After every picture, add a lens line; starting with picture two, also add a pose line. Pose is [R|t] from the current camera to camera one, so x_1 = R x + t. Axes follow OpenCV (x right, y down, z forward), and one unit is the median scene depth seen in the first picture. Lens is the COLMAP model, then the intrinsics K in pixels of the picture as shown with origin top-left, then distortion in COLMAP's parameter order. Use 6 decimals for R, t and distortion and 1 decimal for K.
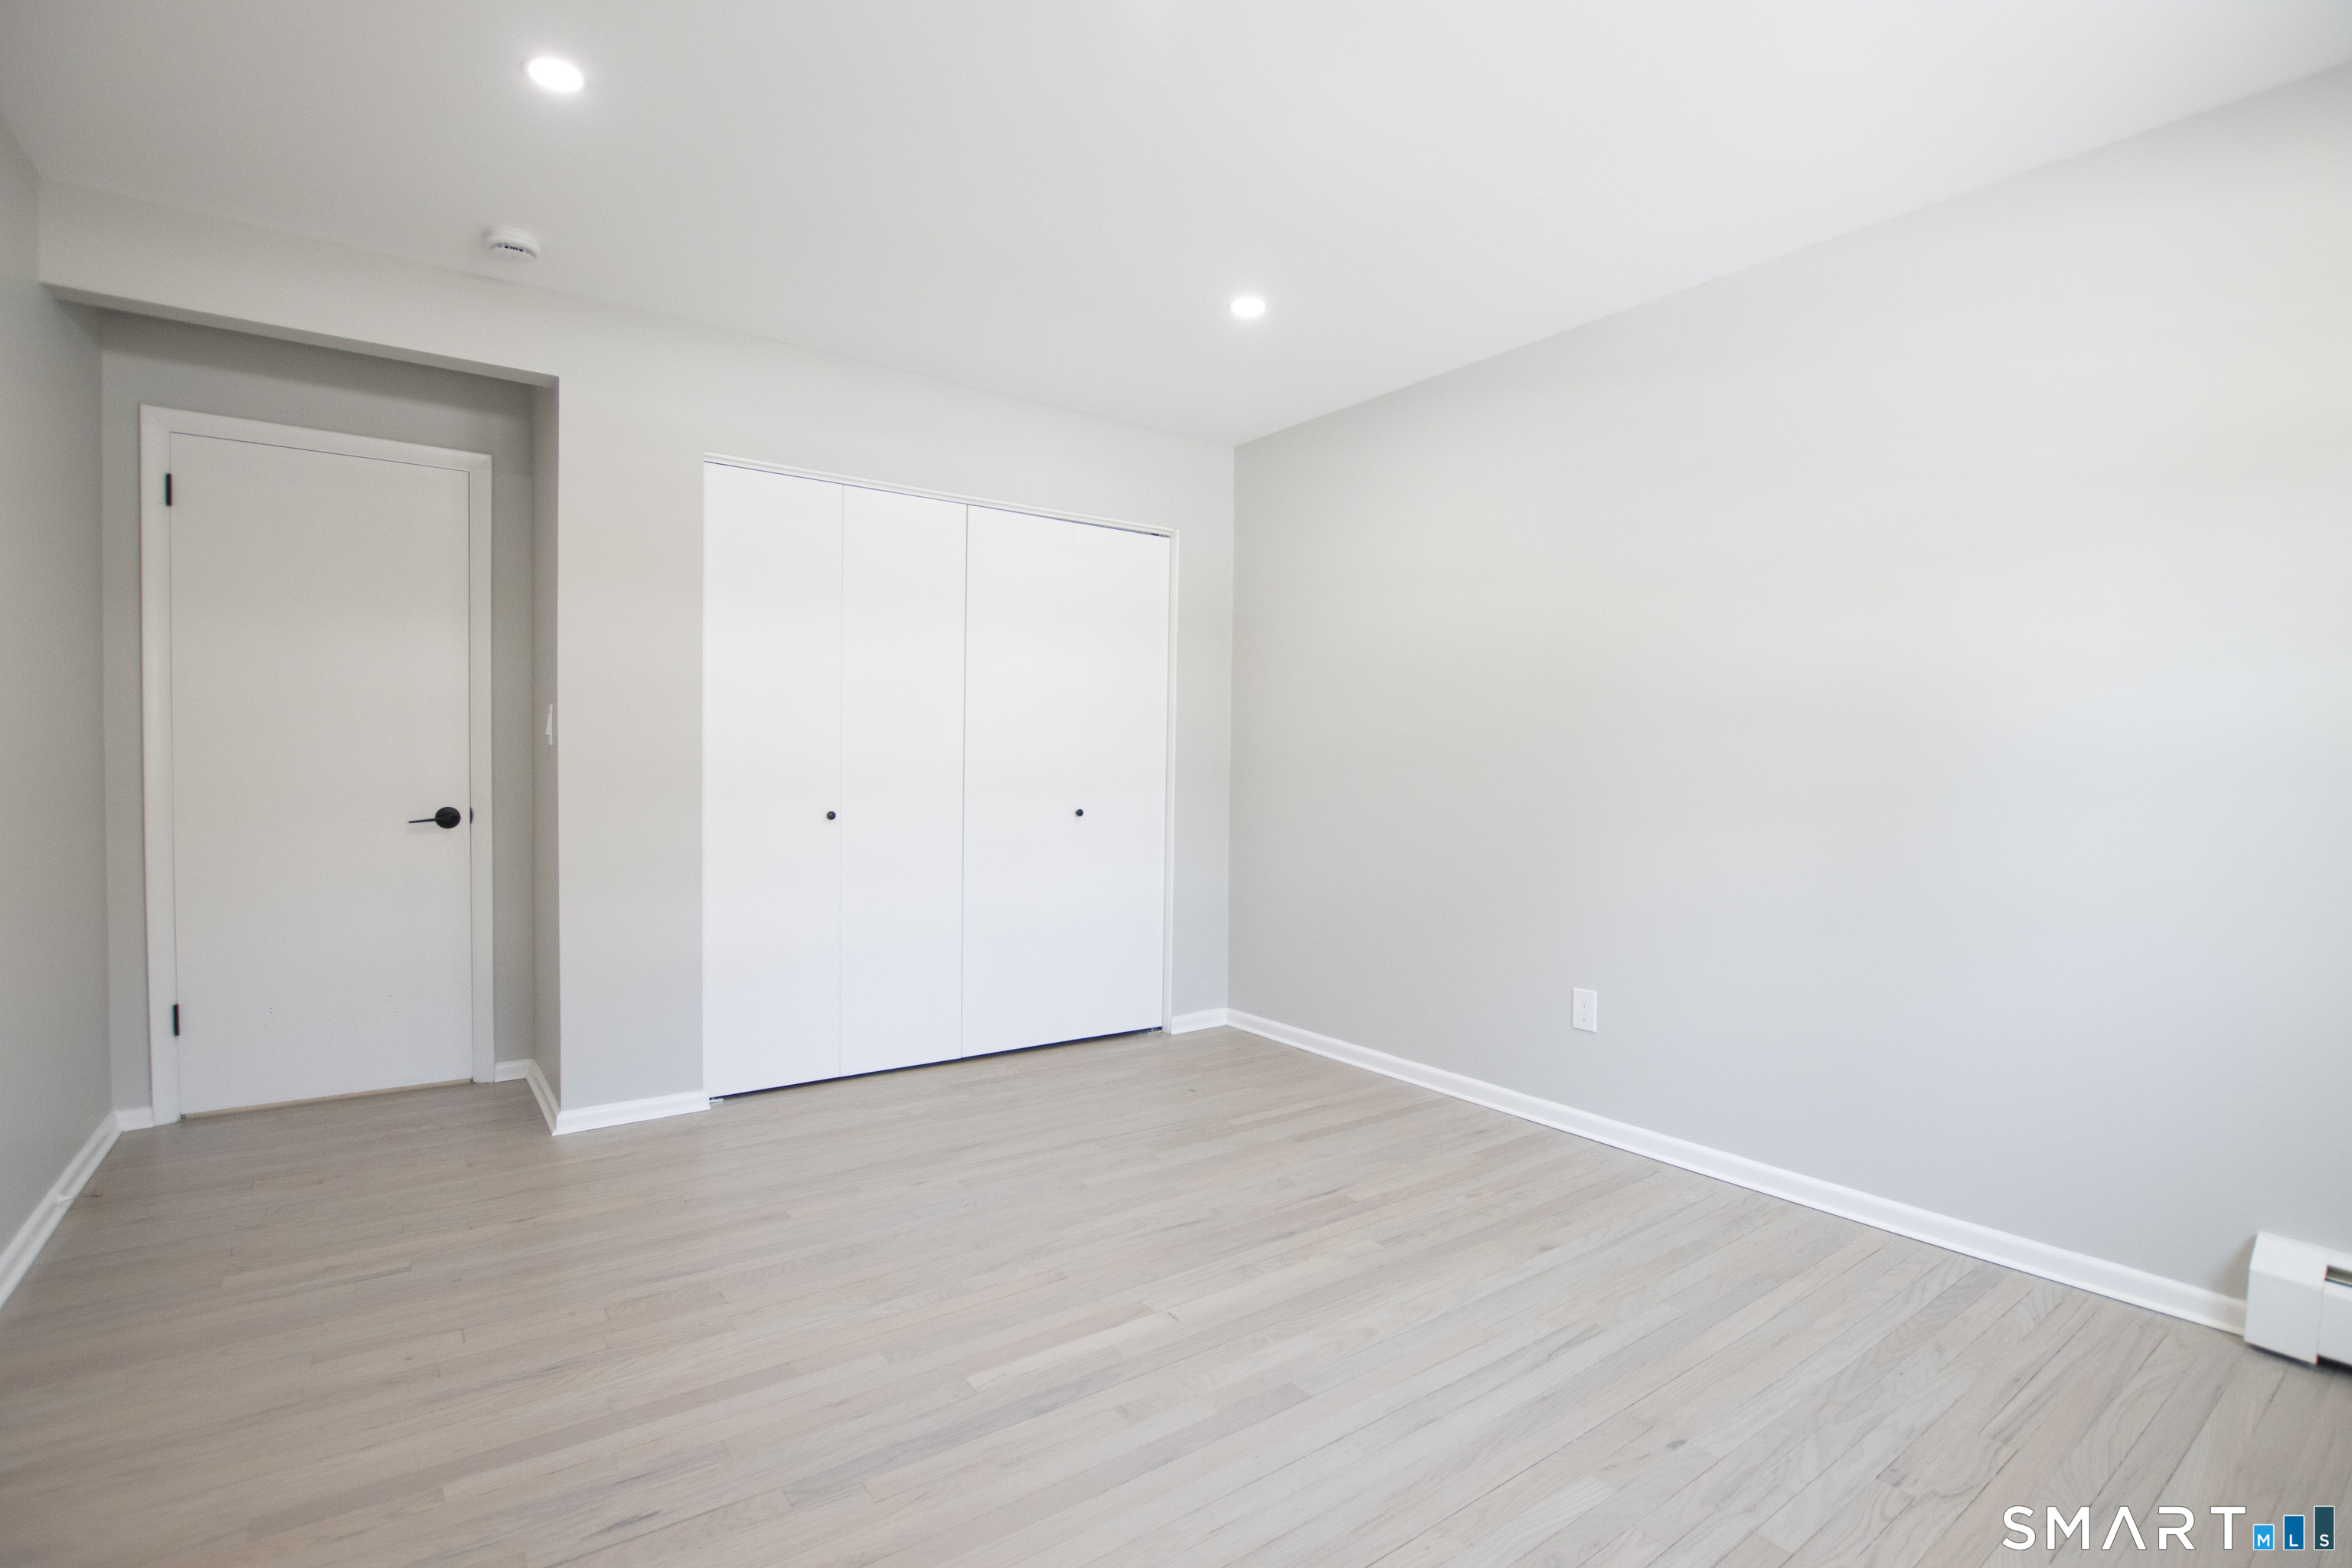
lens RADIAL K [[1085.9, 0, 1176.0], [0, 1085.9, 784.0], [0, 0, 1]] dist [0.000058, 0.000057]
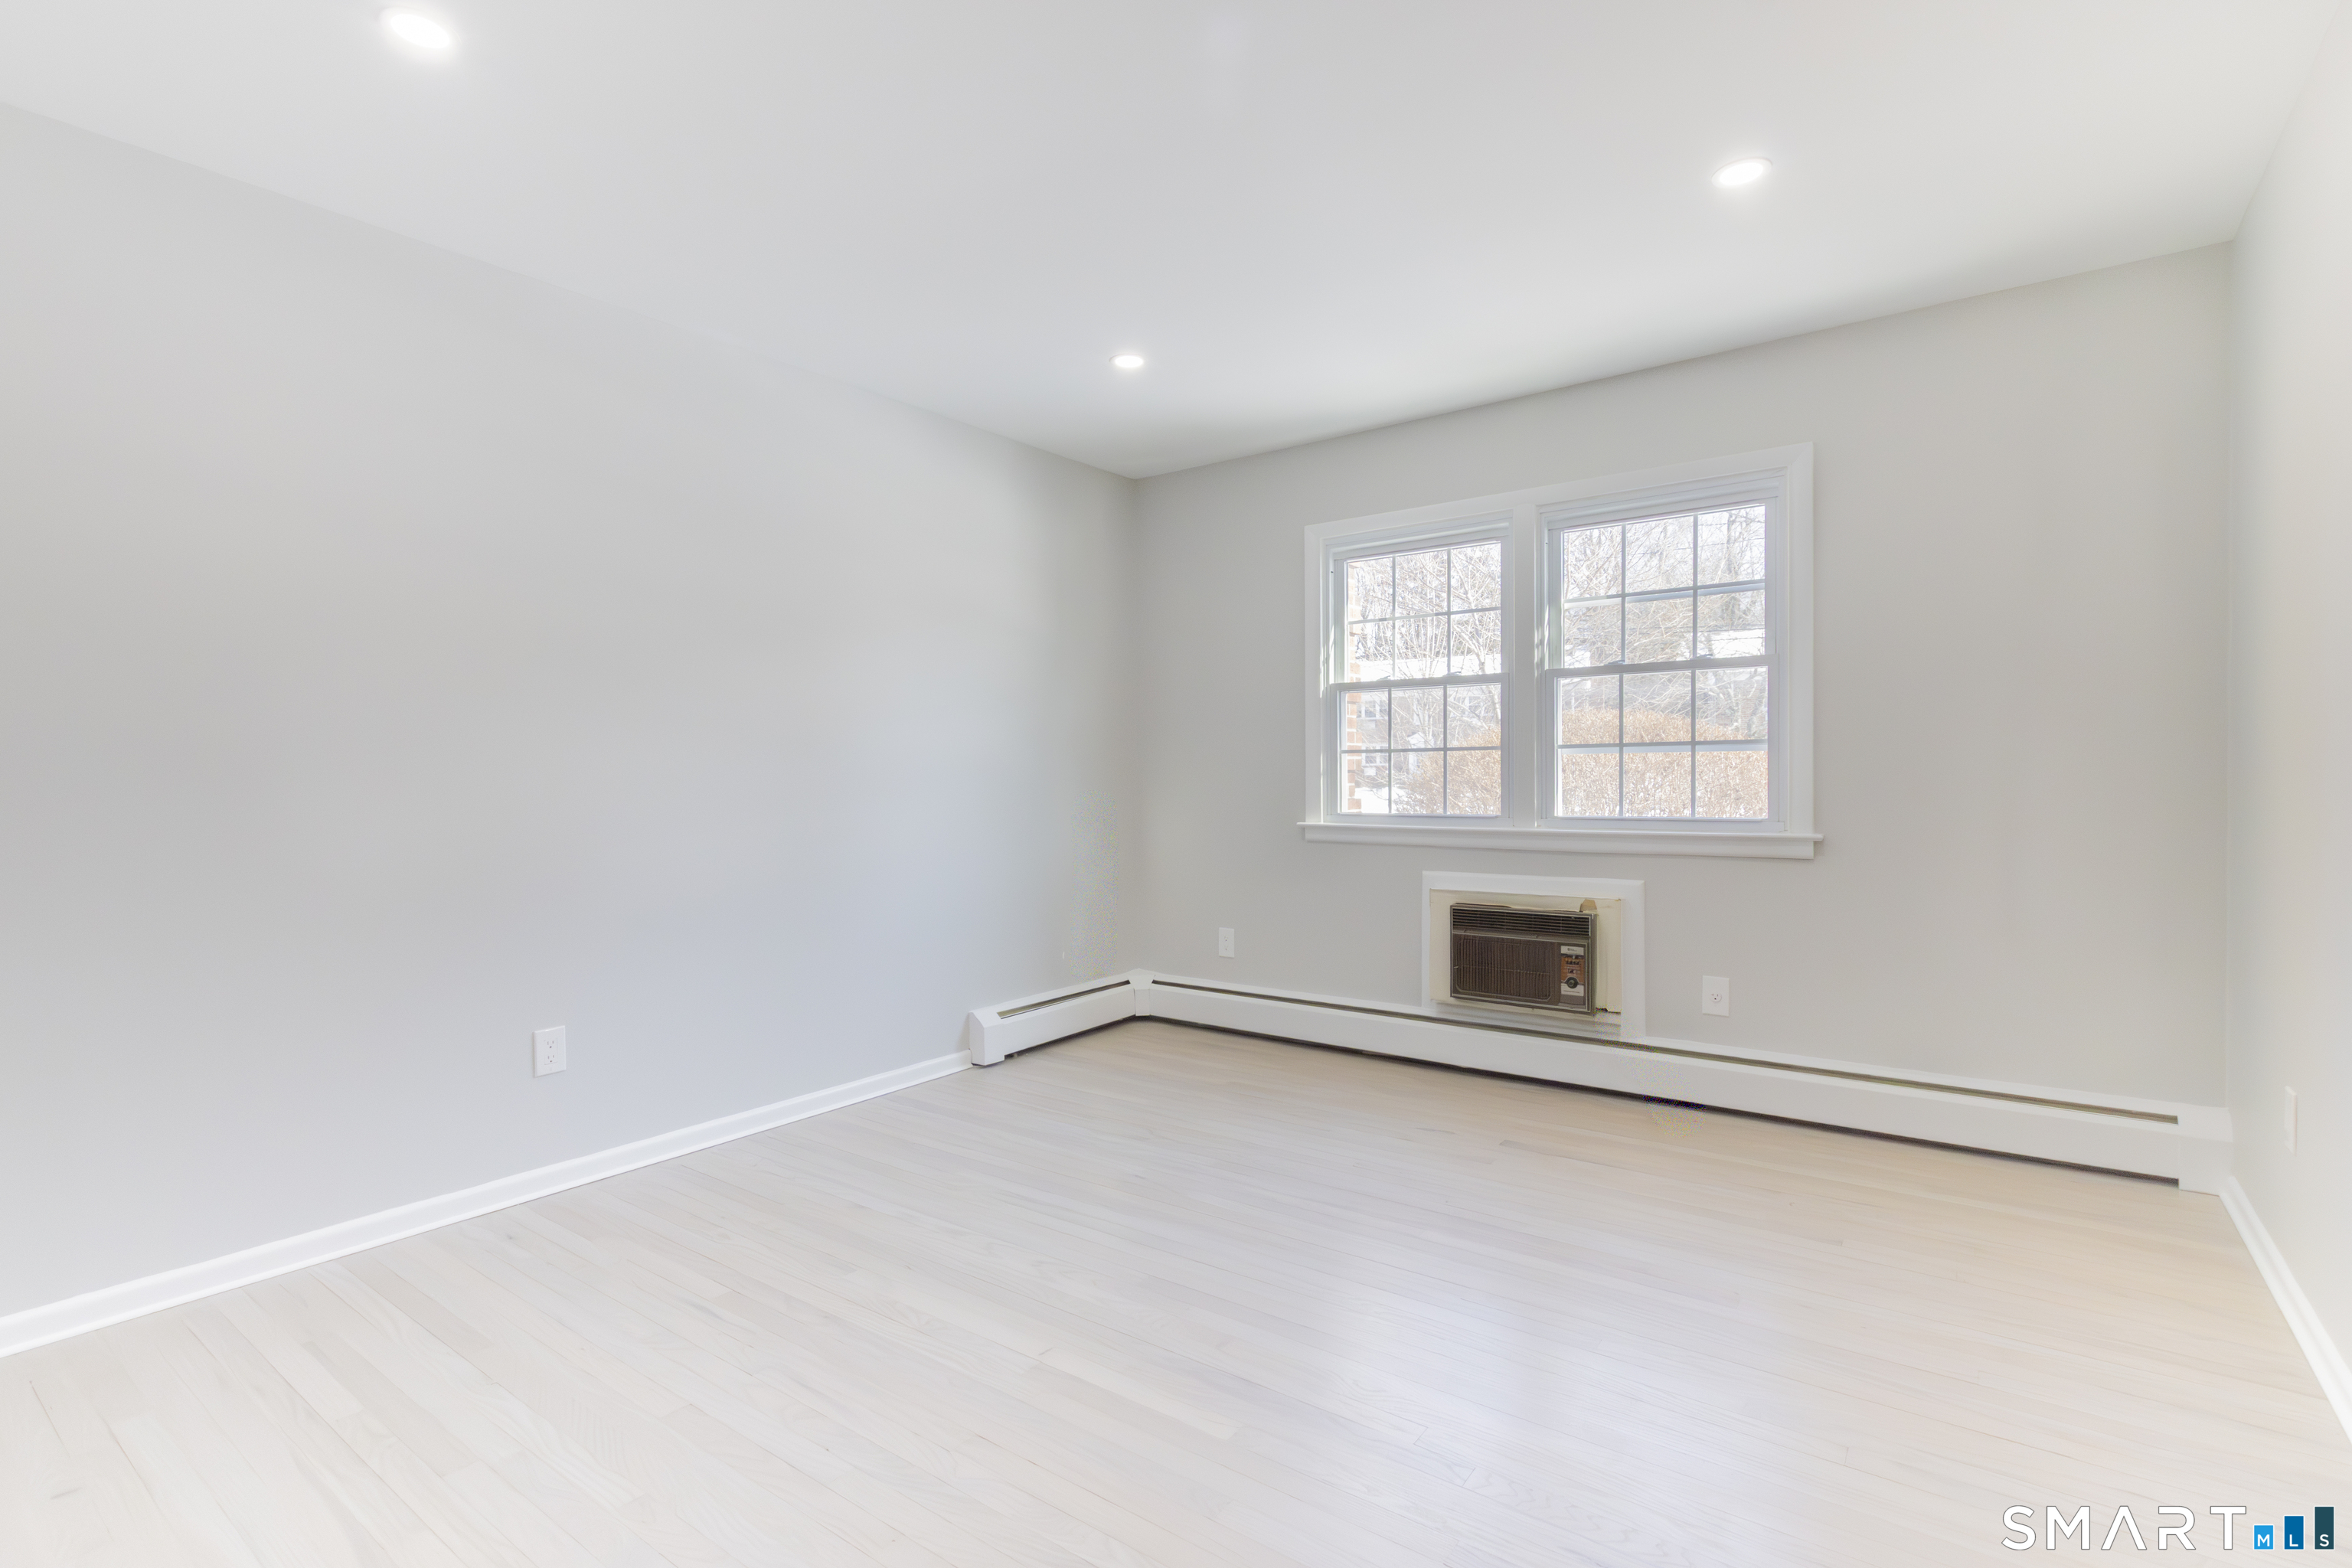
lens RADIAL K [[1085.9, 0, 1176.0], [0, 1085.9, 784.0], [0, 0, 1]] dist [0.000058, 0.000057]
pose [[-0.289419, -0.011987, 0.957128, -0.900244], [0.021946, 0.999576, 0.019155, -0.025571], [-0.956951, 0.026549, -0.289033, 1.094868]]
